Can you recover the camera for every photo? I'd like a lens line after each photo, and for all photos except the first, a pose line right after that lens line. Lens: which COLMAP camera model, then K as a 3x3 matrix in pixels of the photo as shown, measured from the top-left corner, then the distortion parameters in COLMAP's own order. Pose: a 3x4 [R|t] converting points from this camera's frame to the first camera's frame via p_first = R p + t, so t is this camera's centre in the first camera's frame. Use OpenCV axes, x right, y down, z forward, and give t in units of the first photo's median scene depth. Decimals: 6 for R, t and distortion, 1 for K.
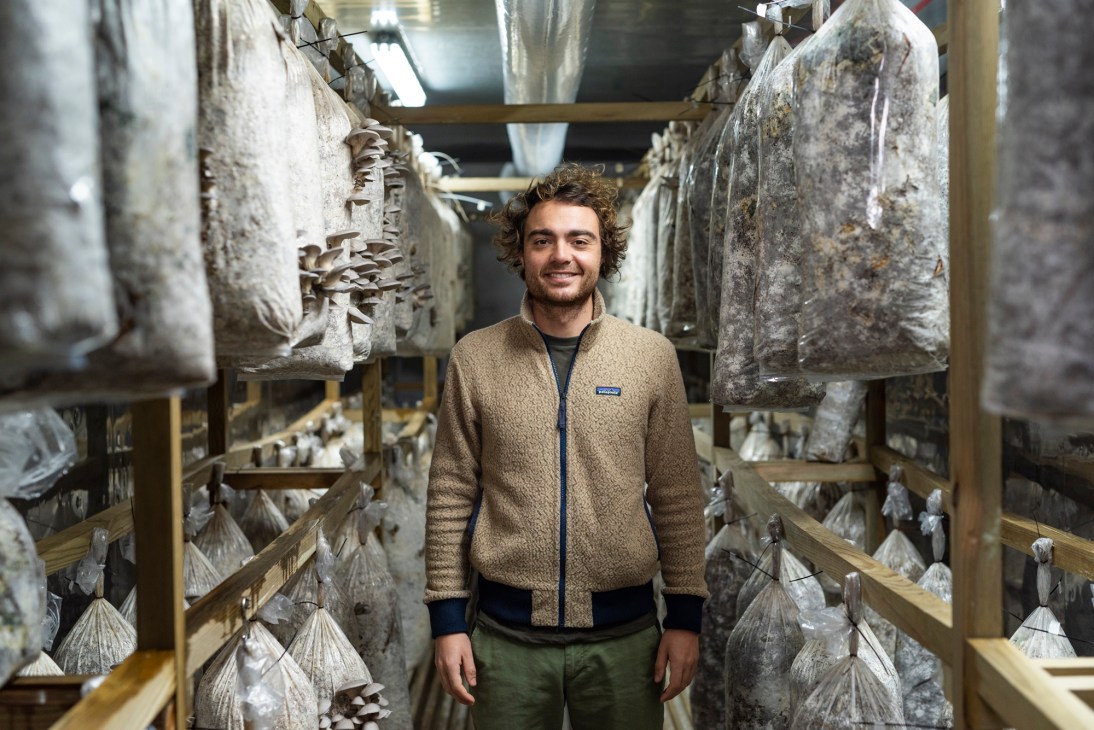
lens RADIAL K [[1406.4, 0, 547.0], [0, 1406.4, 365.0], [0, 0, 1]] dist [0.024210, 0.013420]
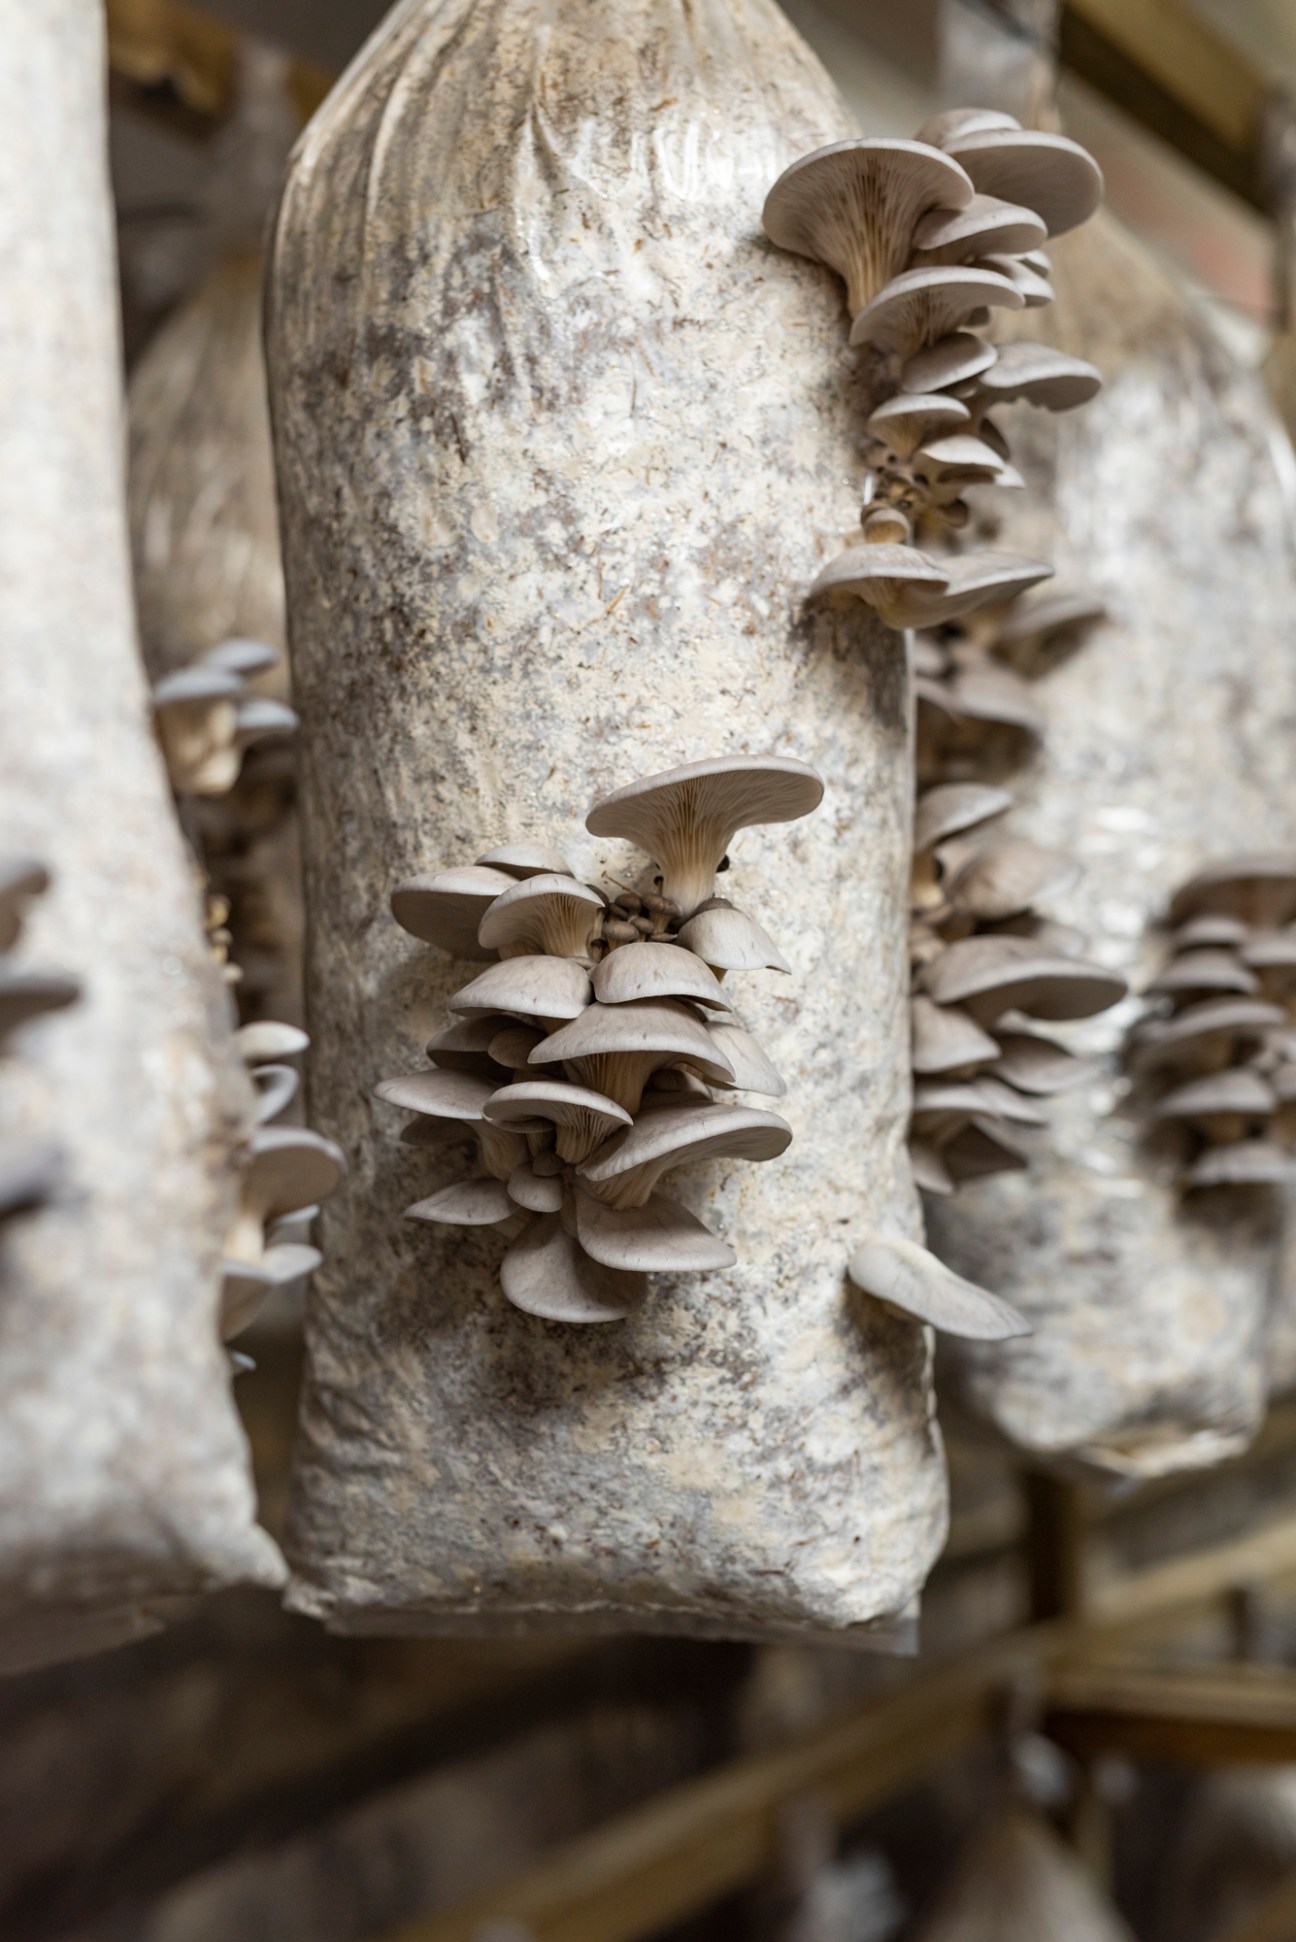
lens RADIAL K [[2496.6, 0, 648.0], [0, 2496.6, 971.0], [0, 0, 1]] dist [0.024210, 0.013420]
pose [[0.829785, -0.045138, -0.556255, 0.003995], [-0.005931, 0.995954, -0.089665, -0.046357], [0.558052, 0.077702, 0.826160, 0.749205]]
